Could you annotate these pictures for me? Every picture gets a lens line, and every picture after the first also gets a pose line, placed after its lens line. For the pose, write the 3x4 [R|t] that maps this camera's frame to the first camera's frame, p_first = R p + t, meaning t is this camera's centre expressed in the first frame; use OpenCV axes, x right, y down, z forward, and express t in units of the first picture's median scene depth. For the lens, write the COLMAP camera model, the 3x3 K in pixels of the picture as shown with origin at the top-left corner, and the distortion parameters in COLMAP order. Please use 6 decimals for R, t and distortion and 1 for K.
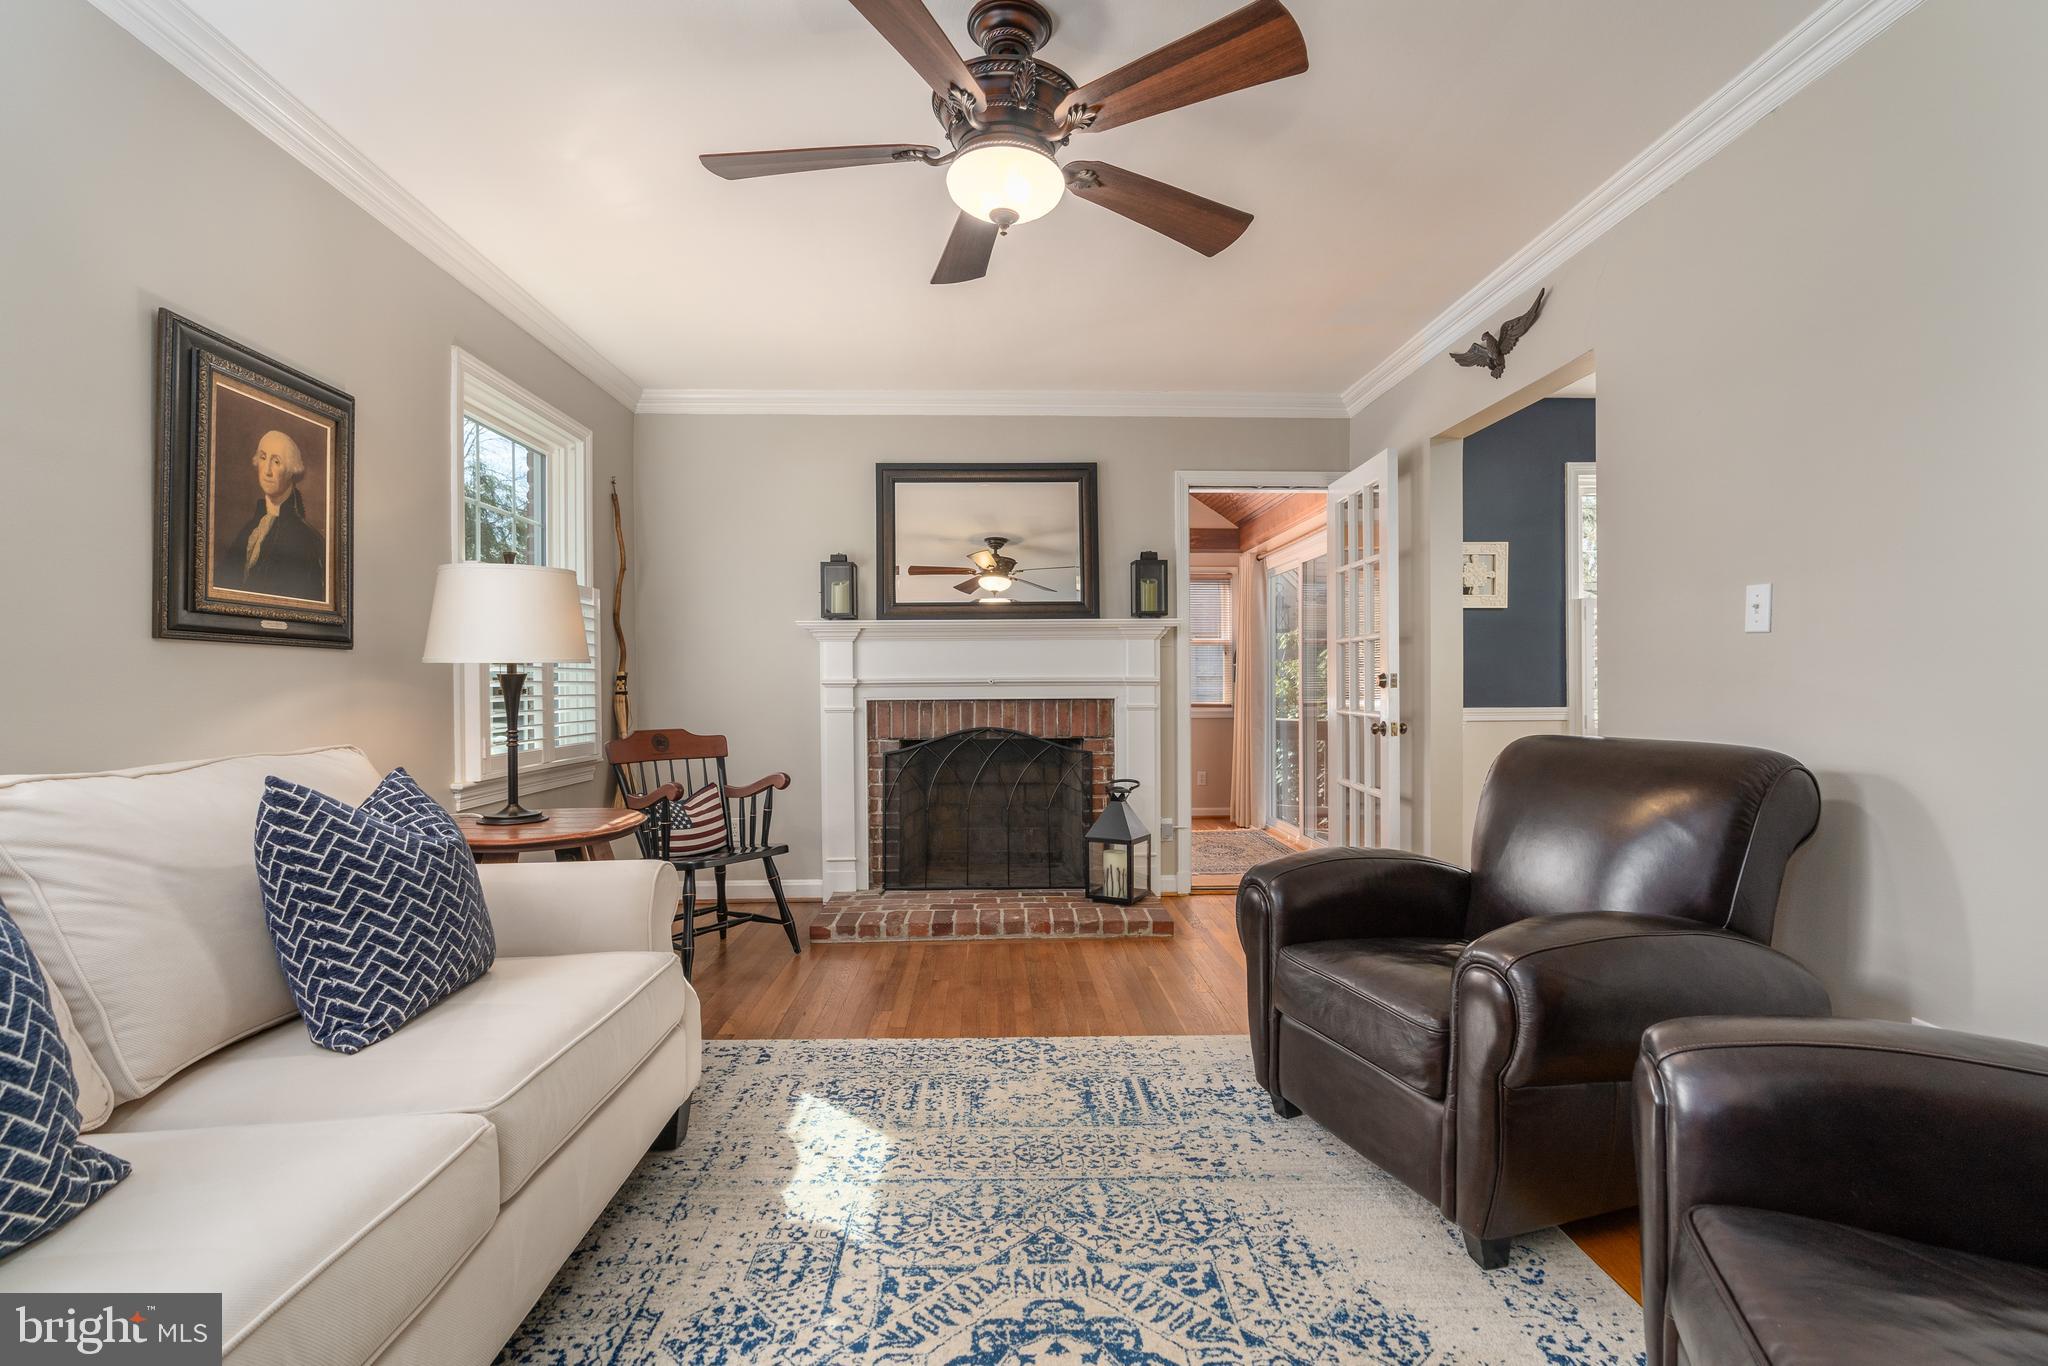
lens RADIAL K [[951.4, 0, 1023.6], [0, 951.4, 687.3], [0, 0, 1]] dist [-0.006078, 0.001552]
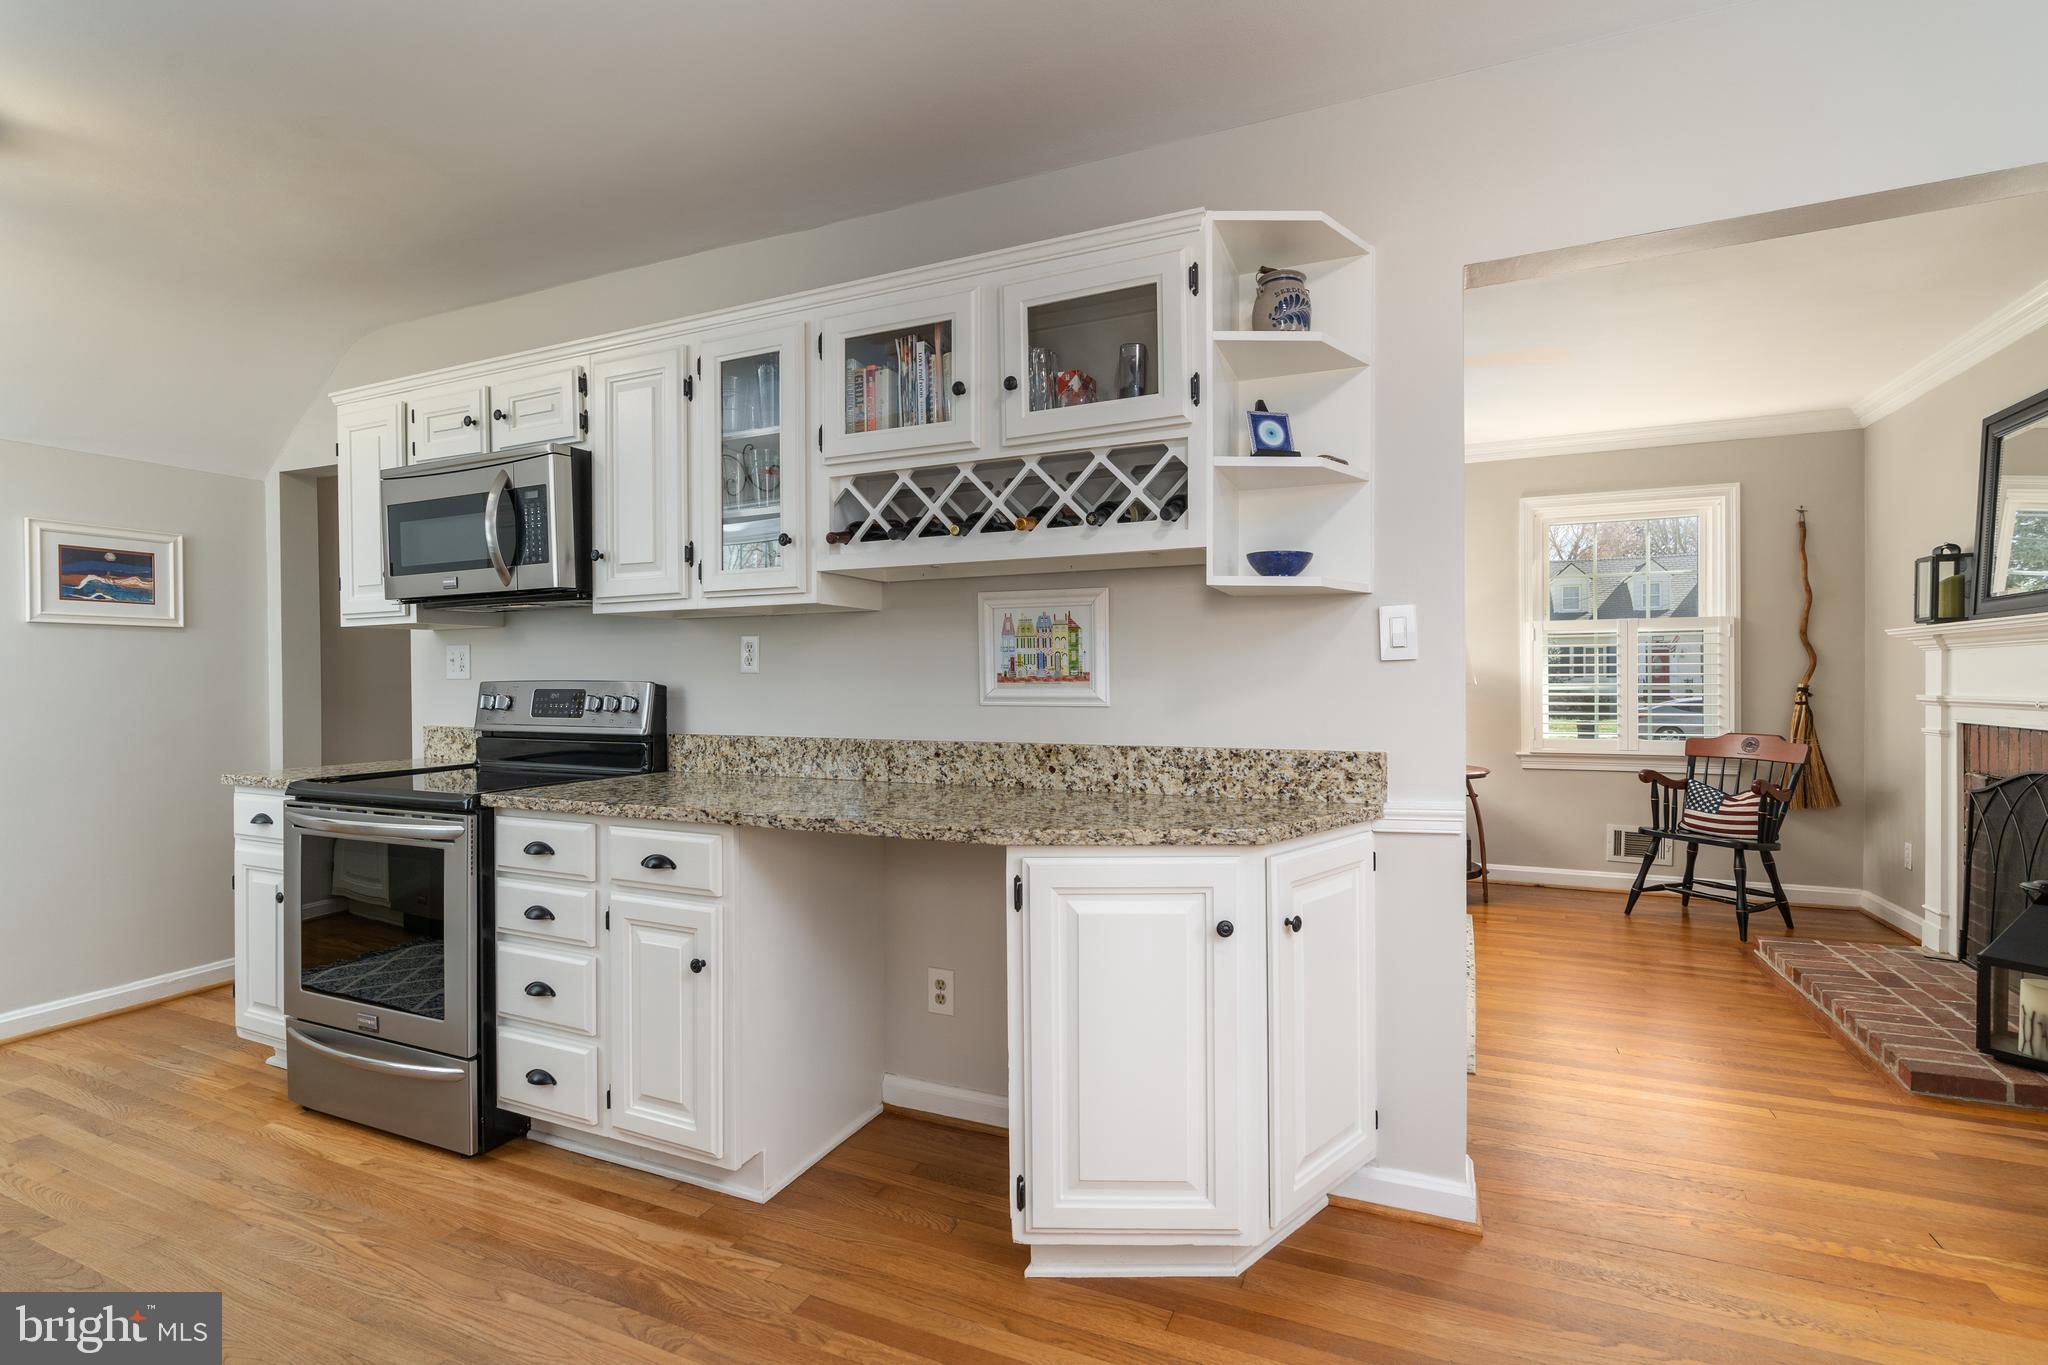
lens RADIAL K [[951.4, 0, 1023.6], [0, 951.4, 686.8], [0, 0, 1]] dist [-0.006078, 0.001552]
pose [[-0.452333, 0.016613, -0.891694, 1.035373], [0.004446, 0.999856, 0.016372, -0.038063], [0.891838, 0.003441, -0.452342, 0.749940]]
